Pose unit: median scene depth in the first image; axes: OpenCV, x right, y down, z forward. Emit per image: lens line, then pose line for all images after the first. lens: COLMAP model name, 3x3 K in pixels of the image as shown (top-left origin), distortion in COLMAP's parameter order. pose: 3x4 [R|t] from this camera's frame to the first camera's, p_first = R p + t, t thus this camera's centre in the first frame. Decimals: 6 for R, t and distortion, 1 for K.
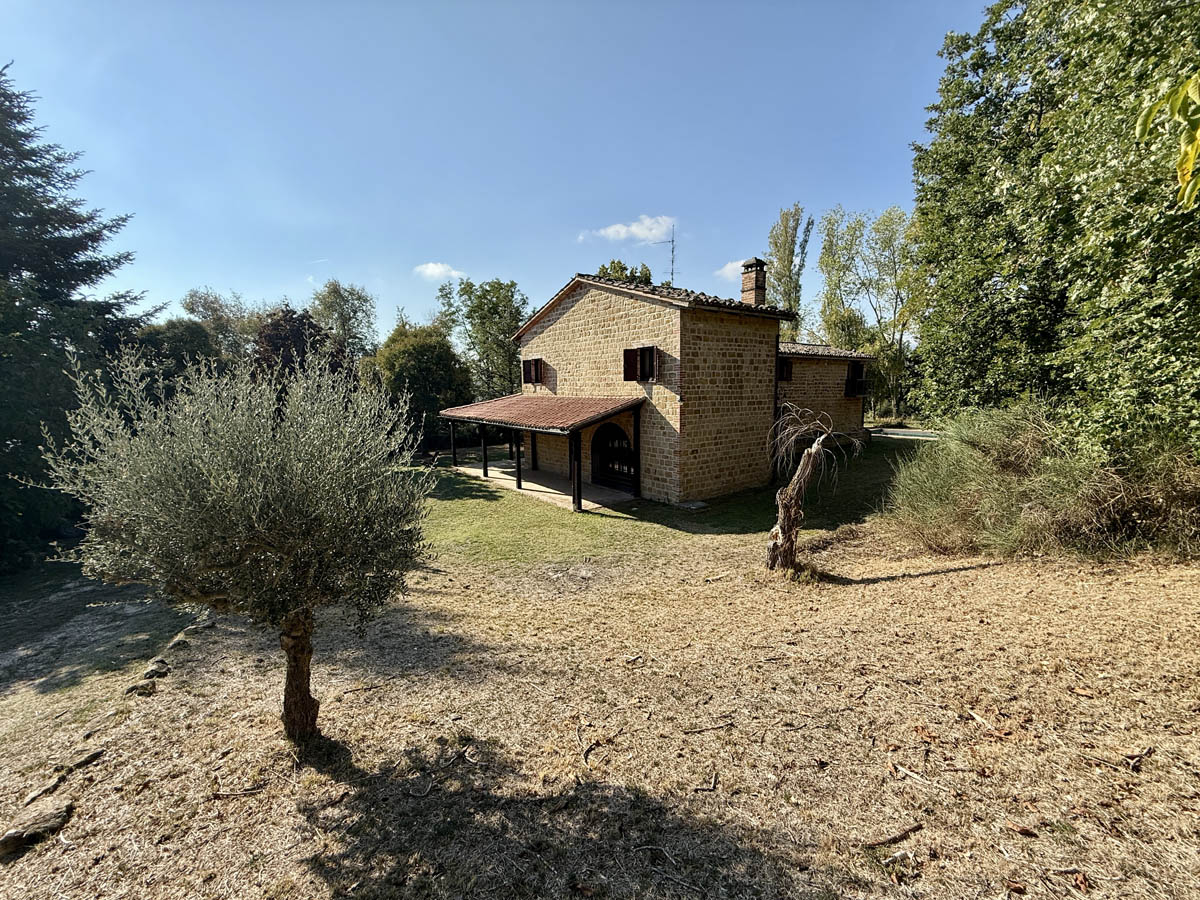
lens RADIAL K [[479.2, 0, 596.2], [0, 479.2, 457.8], [0, 0, 1]] dist [-0.001204, 0.000360]
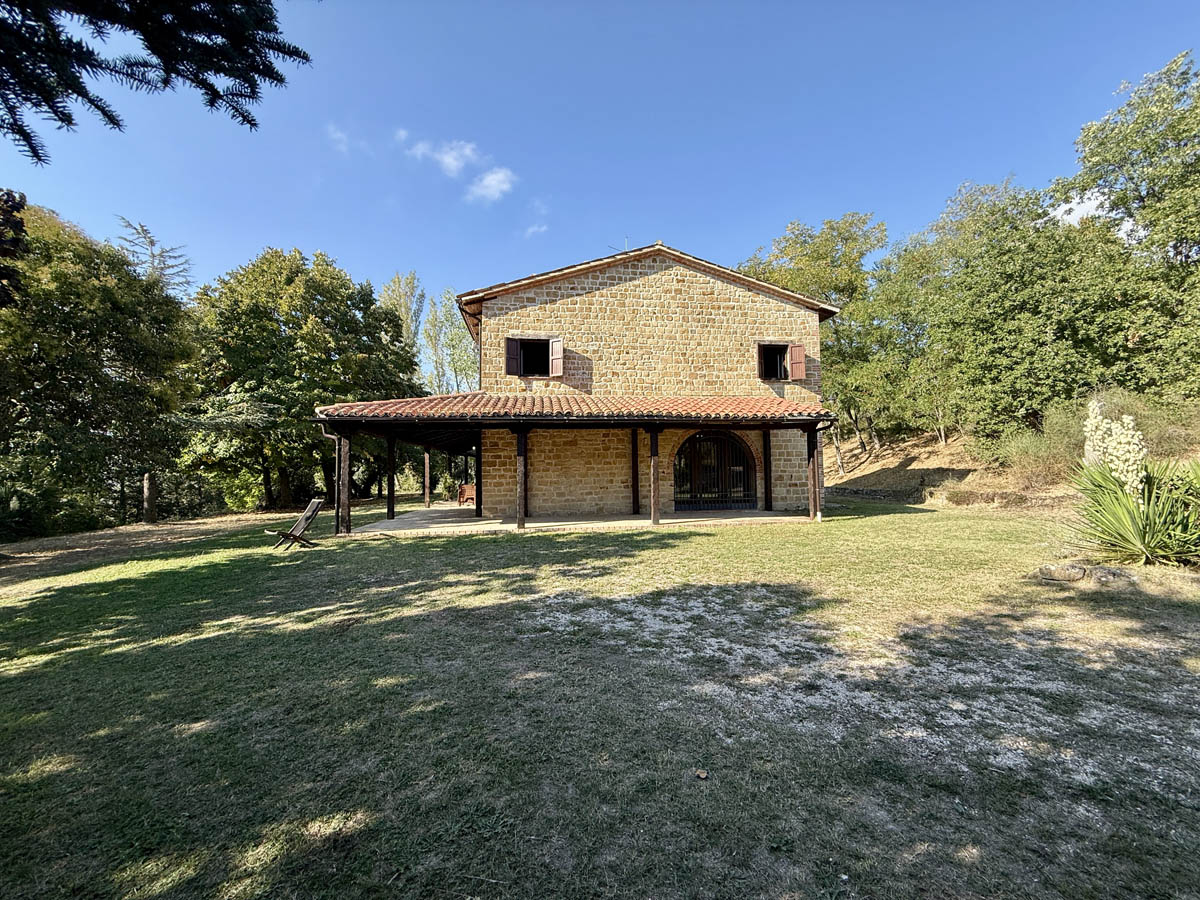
lens RADIAL K [[479.2, 0, 594.5], [0, 479.2, 449.5], [0, 0, 1]] dist [-0.001204, 0.000360]
pose [[0.483162, 0.043807, 0.874434, -0.759496], [0.135339, 0.983006, -0.124027, 0.034613], [-0.865007, 0.178270, 0.469022, 0.778326]]
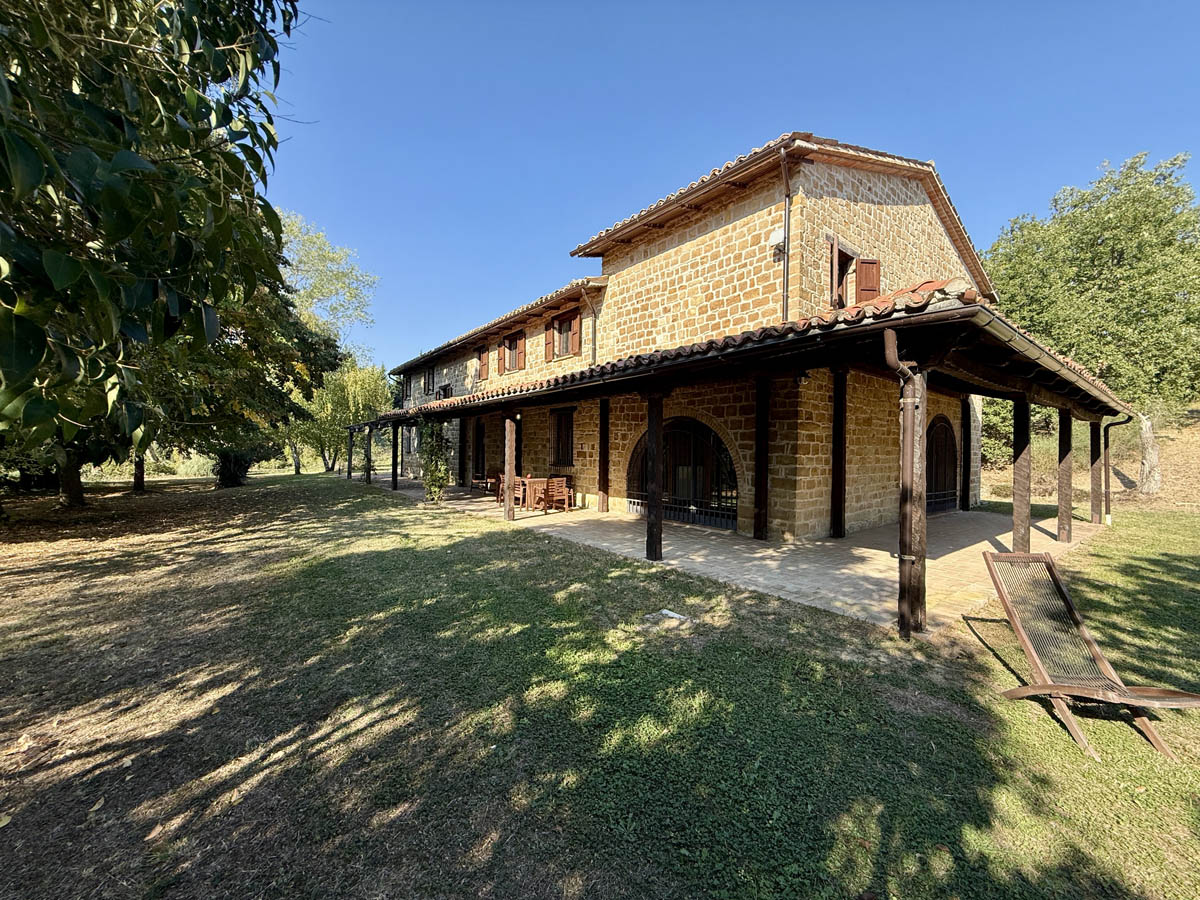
lens RADIAL K [[479.2, 0, 603.1], [0, 479.2, 450.0], [0, 0, 1]] dist [-0.001204, 0.000360]
pose [[-0.041674, 0.016204, 0.999000, -0.608554], [0.130815, 0.991350, -0.010623, -0.076039], [-0.990531, 0.130241, -0.043433, 1.468711]]
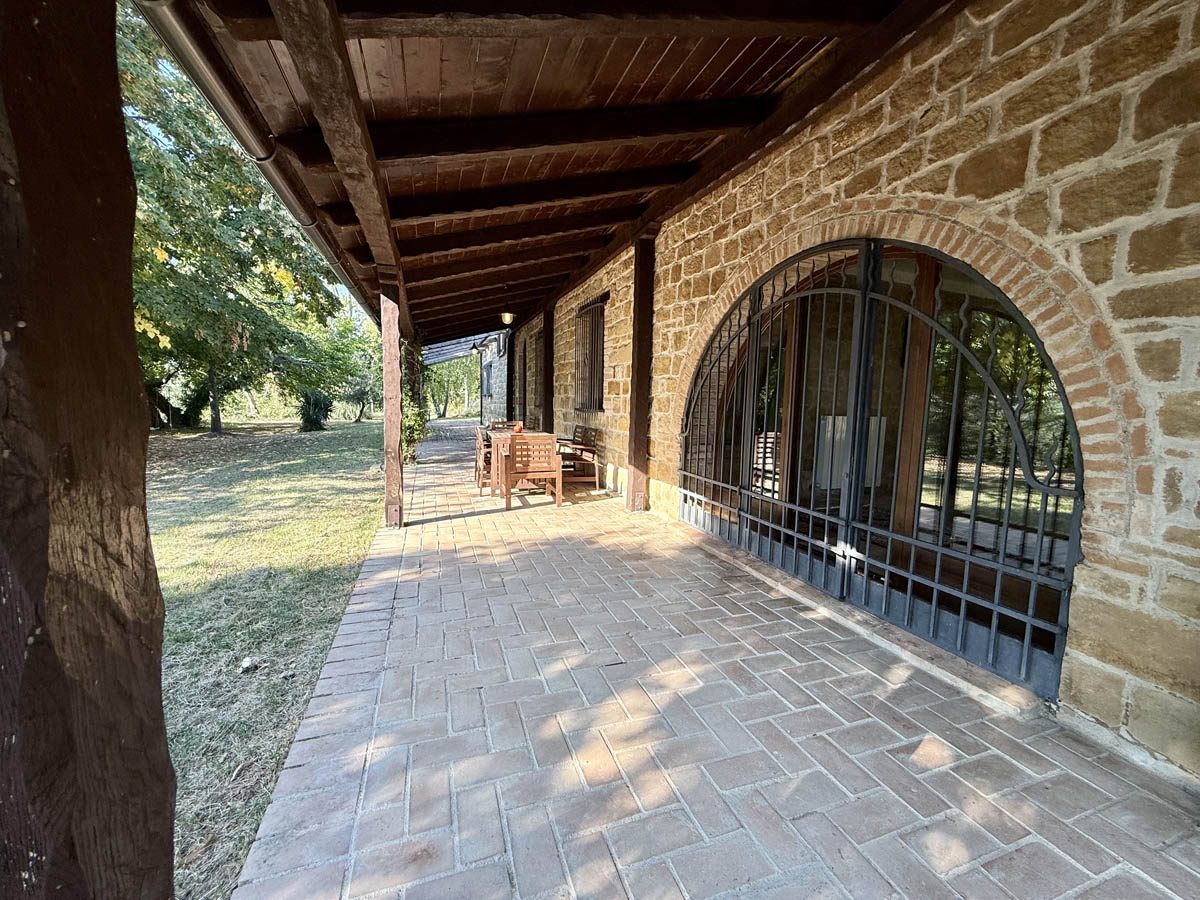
lens RADIAL K [[479.2, 0, 598.4], [0, 479.2, 448.6], [0, 0, 1]] dist [-0.001204, 0.000360]
pose [[0.283415, -0.076827, 0.955915, -0.260823], [0.111225, 0.992692, 0.046806, -0.055206], [-0.952526, 0.093056, 0.289889, 1.386296]]
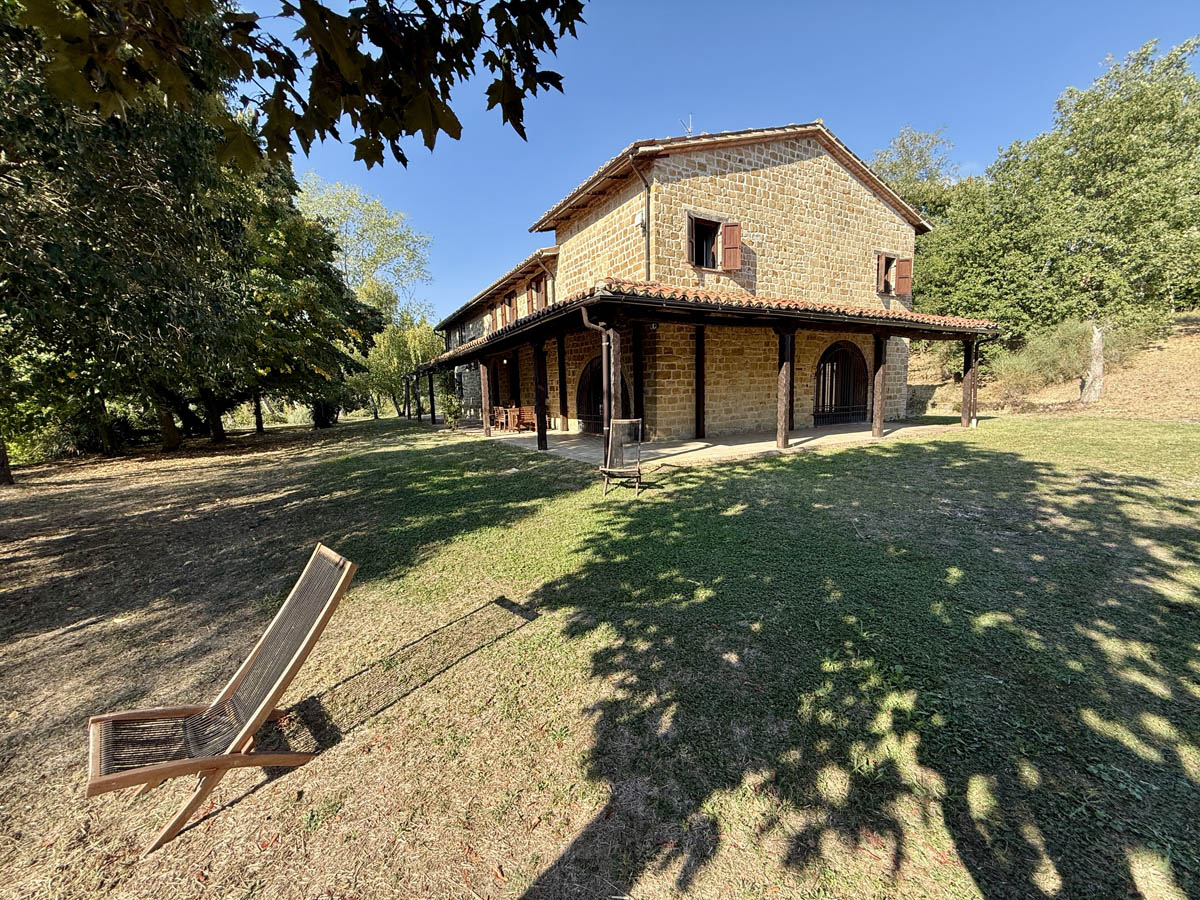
lens RADIAL K [[479.2, 0, 599.5], [0, 479.2, 449.7], [0, 0, 1]] dist [-0.001204, 0.000360]
pose [[0.114808, -0.105318, 0.987789, -0.802430], [0.169839, 0.981804, 0.084940, -0.030678], [-0.978761, 0.158013, 0.130606, 1.287359]]
